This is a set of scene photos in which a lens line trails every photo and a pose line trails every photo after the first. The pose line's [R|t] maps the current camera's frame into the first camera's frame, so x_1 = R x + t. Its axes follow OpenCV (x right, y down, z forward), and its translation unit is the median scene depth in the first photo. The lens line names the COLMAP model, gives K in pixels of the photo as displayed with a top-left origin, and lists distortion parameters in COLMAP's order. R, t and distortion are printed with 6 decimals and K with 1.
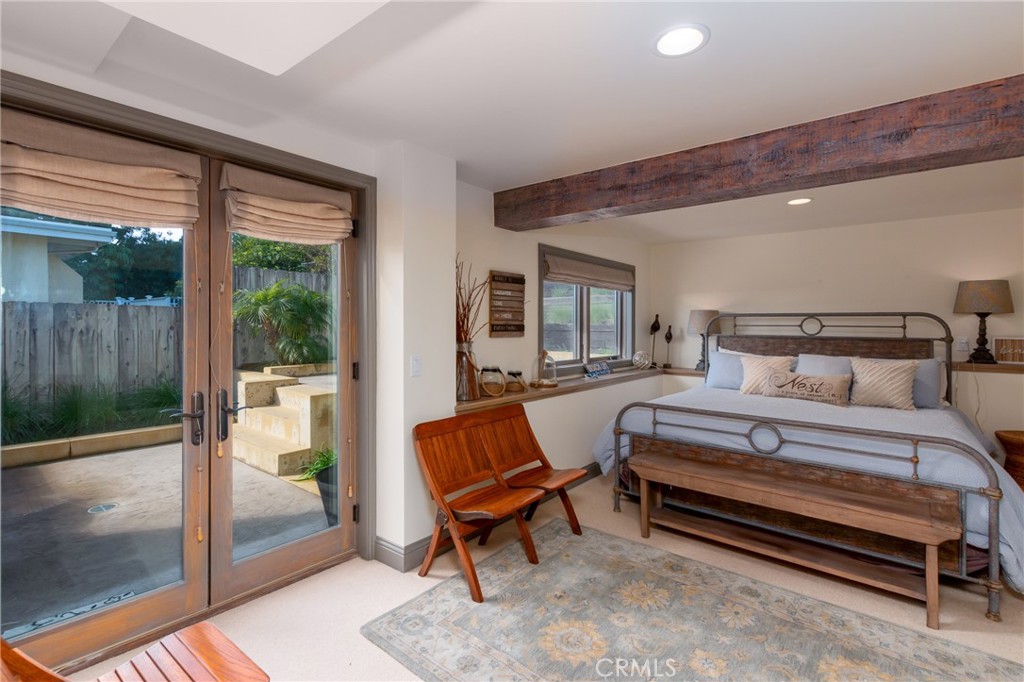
lens RADIAL K [[470.2, 0, 508.6], [0, 470.2, 342.4], [0, 0, 1]] dist [-0.000798, -0.000266]
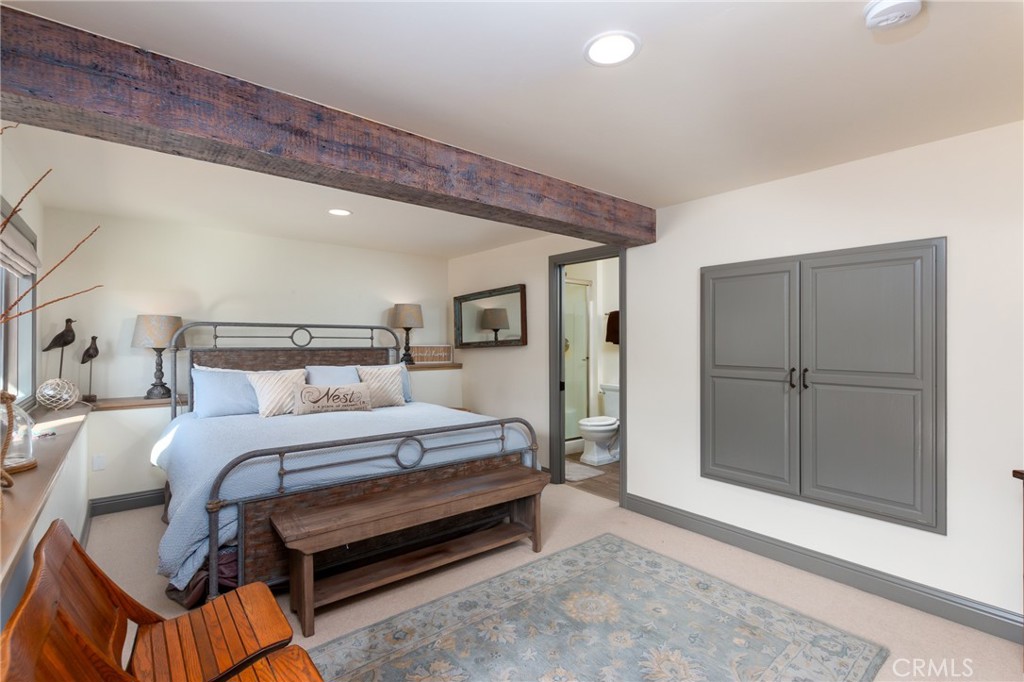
lens RADIAL K [[470.2, 0, 508.6], [0, 470.2, 342.4], [0, 0, 1]] dist [-0.000798, -0.000266]
pose [[0.191559, -0.012879, 0.981397, -0.356661], [0.032660, 0.999444, 0.006741, -0.024620], [-0.980937, 0.030761, 0.191873, 0.572541]]
